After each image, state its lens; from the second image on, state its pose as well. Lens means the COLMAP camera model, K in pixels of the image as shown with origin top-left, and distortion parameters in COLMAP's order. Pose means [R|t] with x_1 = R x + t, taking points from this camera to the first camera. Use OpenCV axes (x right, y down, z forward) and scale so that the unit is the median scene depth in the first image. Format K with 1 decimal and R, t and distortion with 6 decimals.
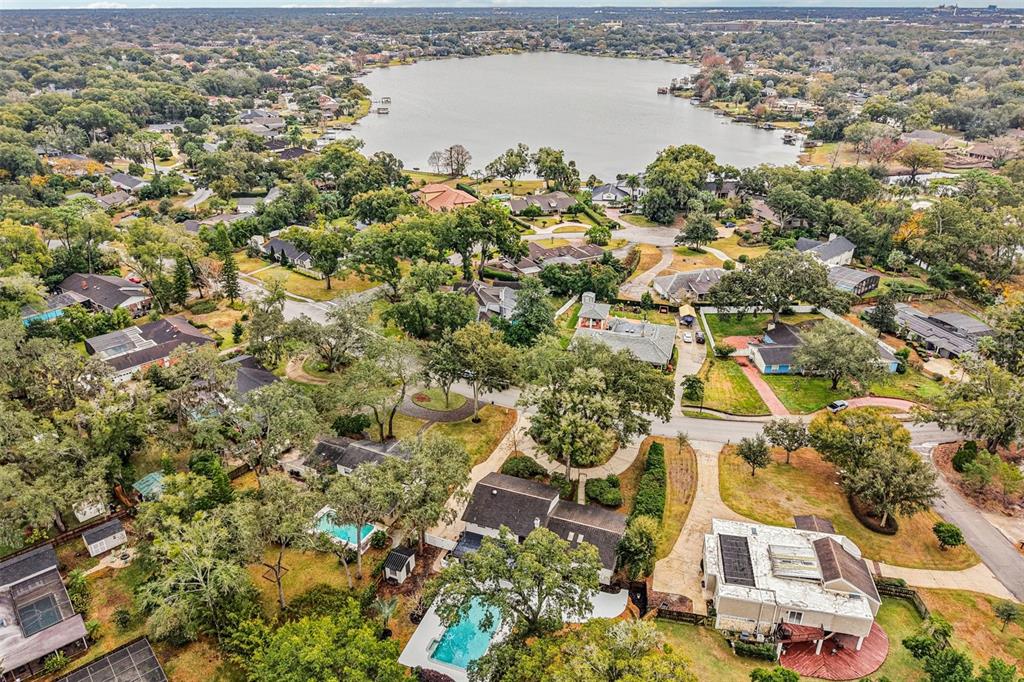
lens RADIAL K [[651.1, 0, 514.3], [0, 651.1, 306.9], [0, 0, 1]] dist [0.046136, -0.039675]
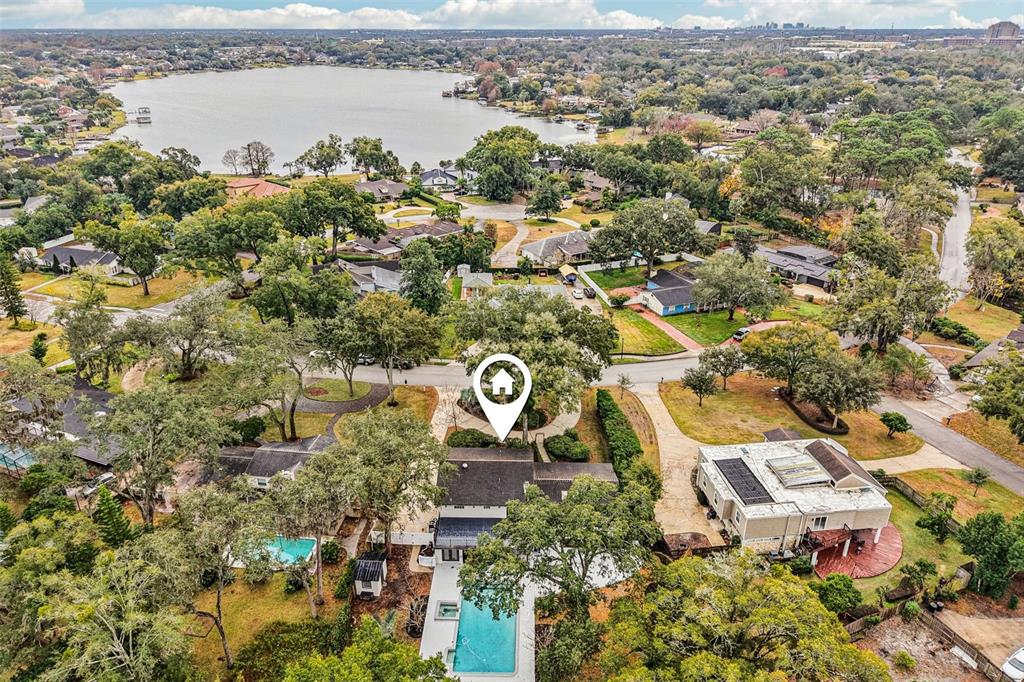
lens RADIAL K [[651.1, 0, 514.3], [0, 651.1, 306.9], [0, 0, 1]] dist [0.046136, -0.039675]
pose [[0.950240, -0.118394, 0.288142, -0.075035], [0.121296, 0.992585, 0.007828, 0.032465], [-0.286933, 0.027512, 0.957556, 0.067588]]
